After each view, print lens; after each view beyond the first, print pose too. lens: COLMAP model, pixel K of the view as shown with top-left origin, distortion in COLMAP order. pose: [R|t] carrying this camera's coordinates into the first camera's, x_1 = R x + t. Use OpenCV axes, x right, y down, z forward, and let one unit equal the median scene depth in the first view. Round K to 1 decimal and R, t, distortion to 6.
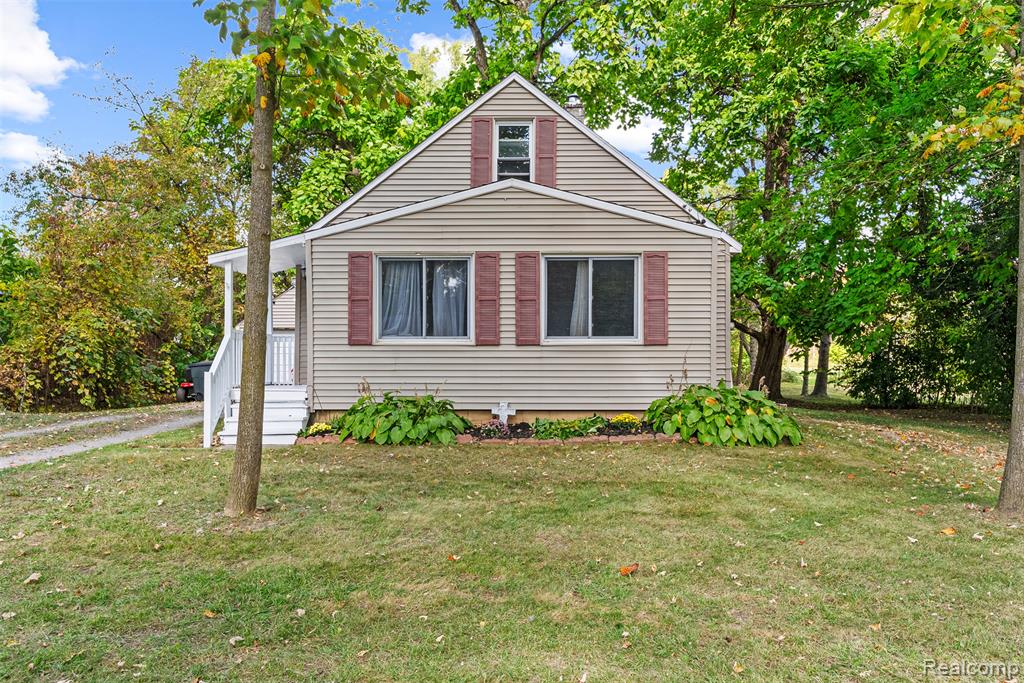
lens RADIAL K [[830.6, 0, 512.9], [0, 830.6, 351.4], [0, 0, 1]] dist [0.016886, 0.001376]
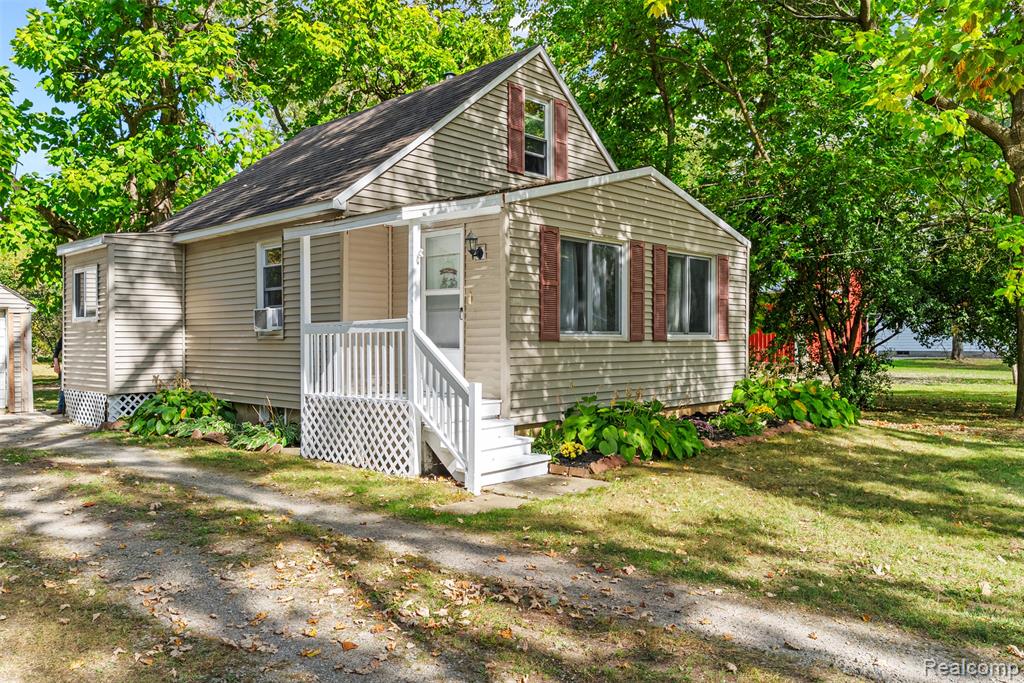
lens RADIAL K [[787.3, 0, 510.2], [0, 787.3, 343.2], [0, 0, 1]] dist [-0.001390, -0.001148]
pose [[0.681248, -0.005489, 0.732032, -0.773939], [-0.005476, 0.999906, 0.012594, -0.015587], [-0.732032, -0.012588, 0.681154, 0.513846]]
